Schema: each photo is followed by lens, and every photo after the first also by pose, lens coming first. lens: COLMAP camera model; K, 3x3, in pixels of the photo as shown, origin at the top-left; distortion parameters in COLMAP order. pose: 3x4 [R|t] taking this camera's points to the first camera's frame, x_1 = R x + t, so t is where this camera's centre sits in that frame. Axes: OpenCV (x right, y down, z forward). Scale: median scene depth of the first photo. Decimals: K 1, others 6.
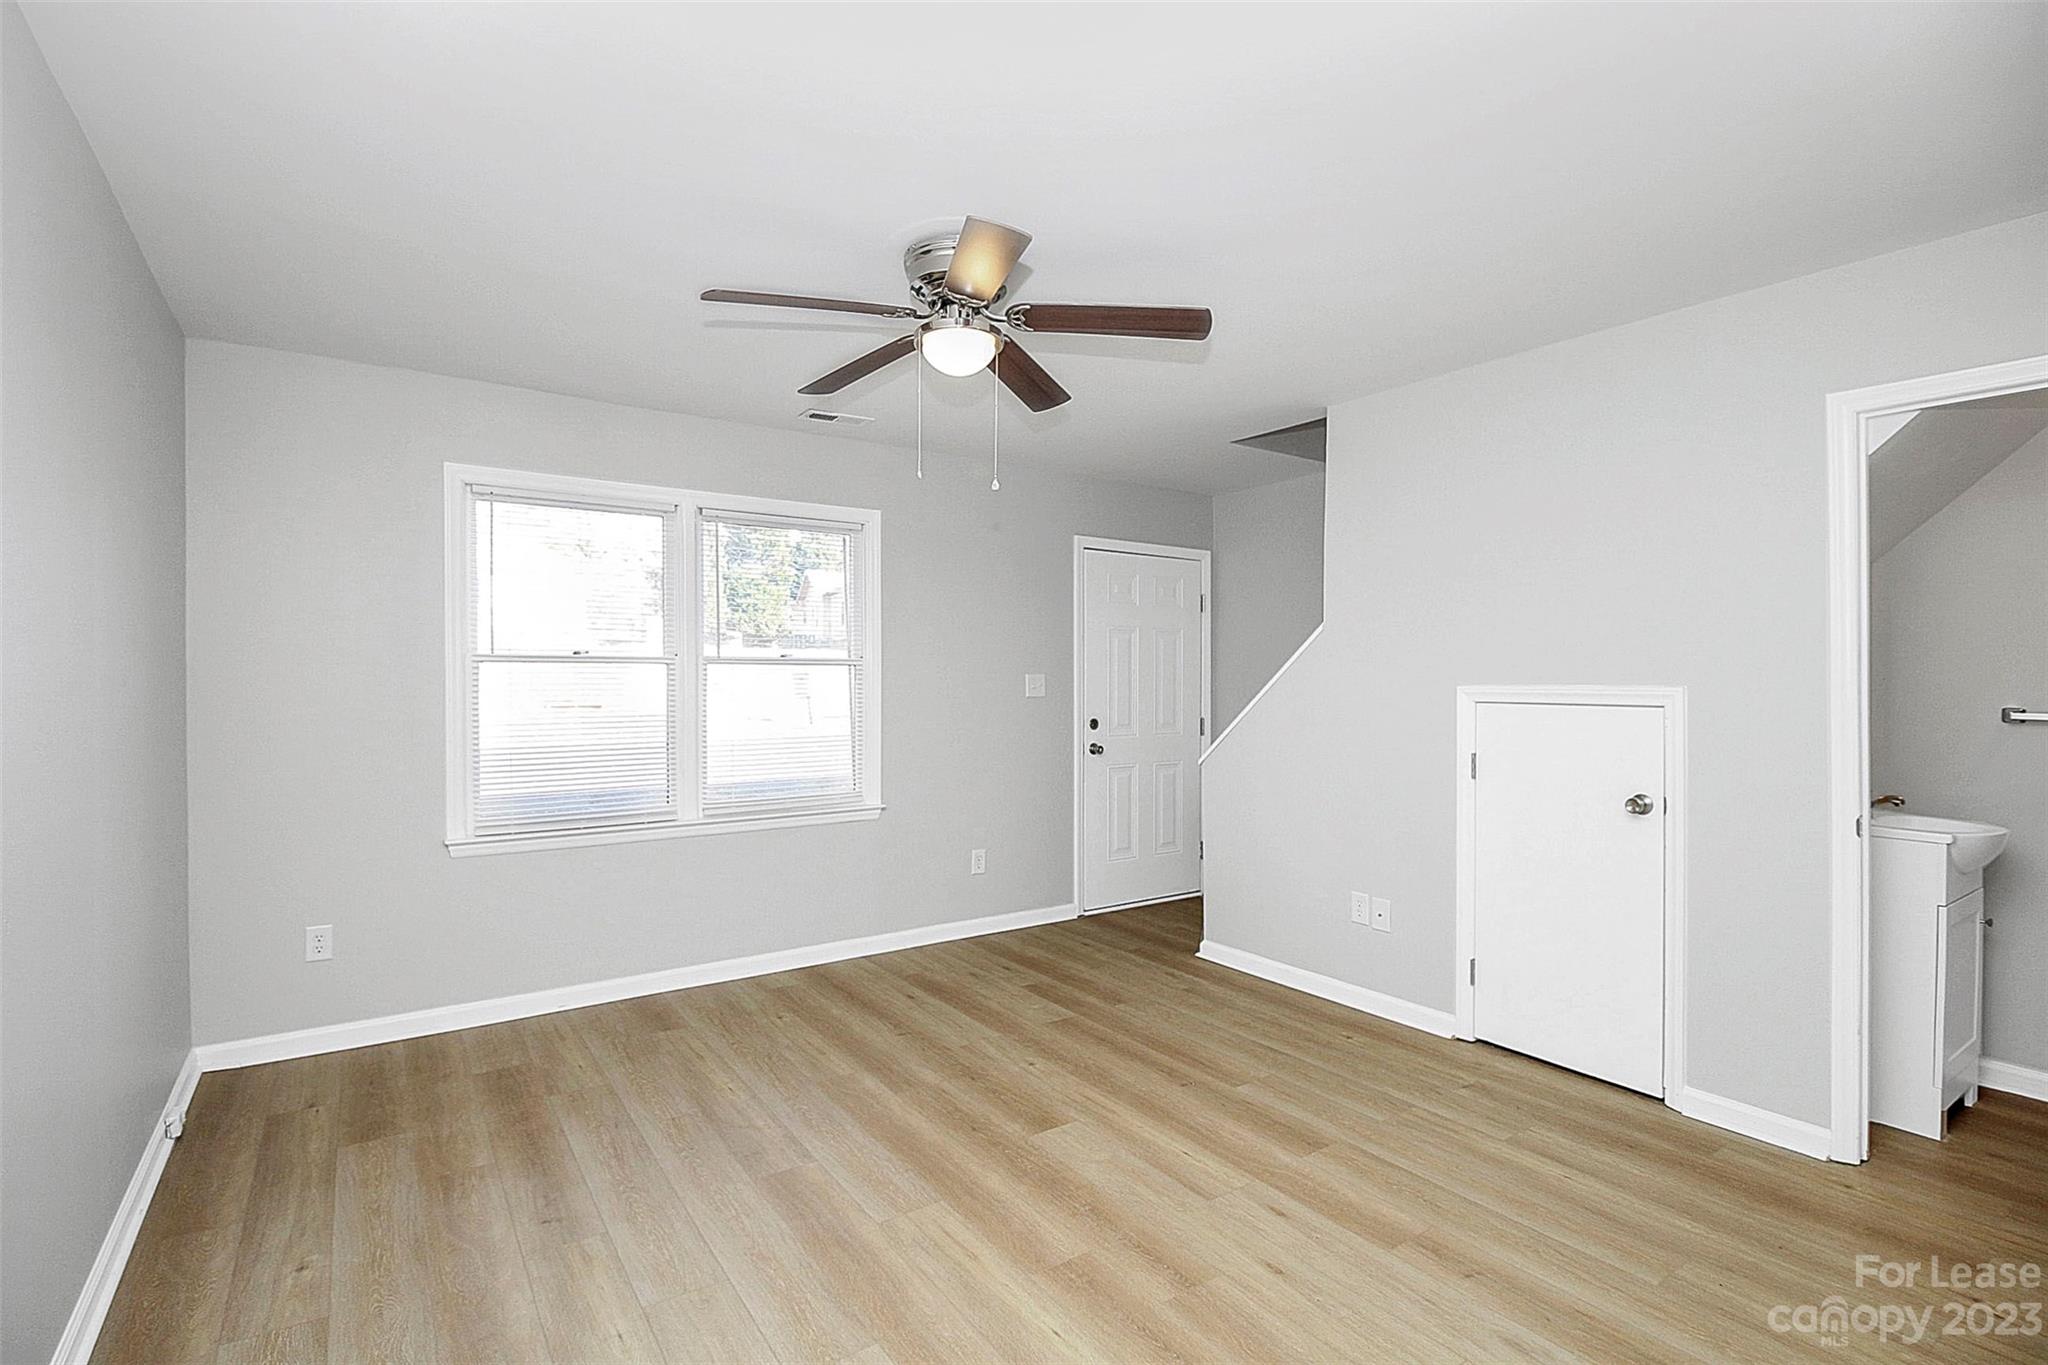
lens RADIAL K [[949.8, 0, 1024.0], [0, 949.8, 682.5], [0, 0, 1]] dist [-0.022728, -0.000794]
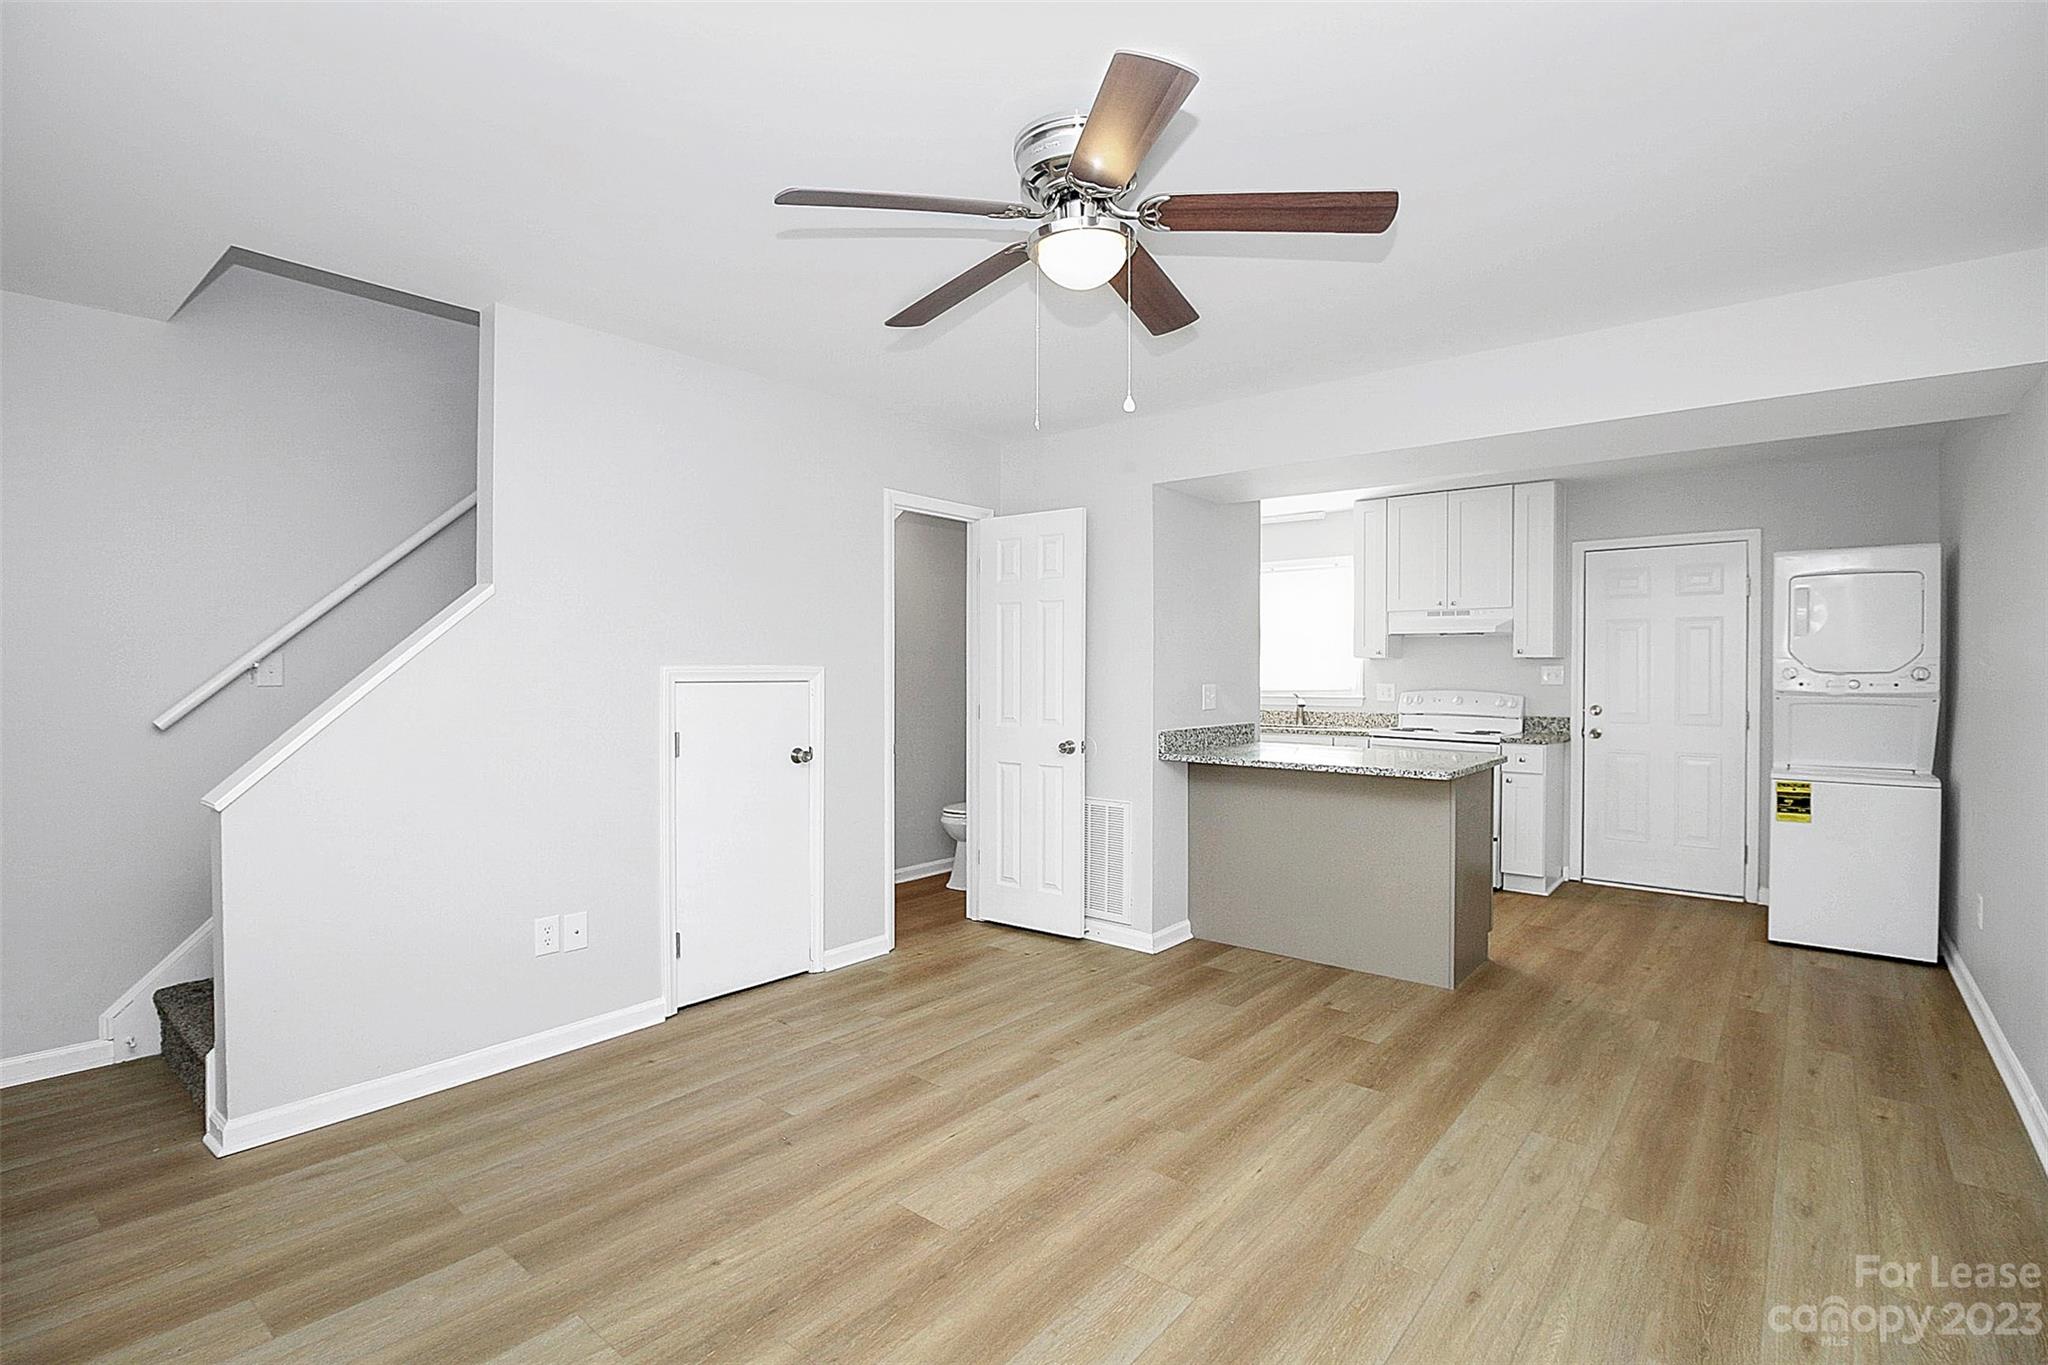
lens RADIAL K [[949.8, 0, 1024.0], [0, 949.8, 682.5], [0, 0, 1]] dist [-0.022728, -0.000794]
pose [[-0.263983, -0.024103, 0.964226, -0.651325], [0.000745, 0.999682, 0.025193, -0.005495], [-0.964527, 0.007369, -0.263882, 0.964593]]
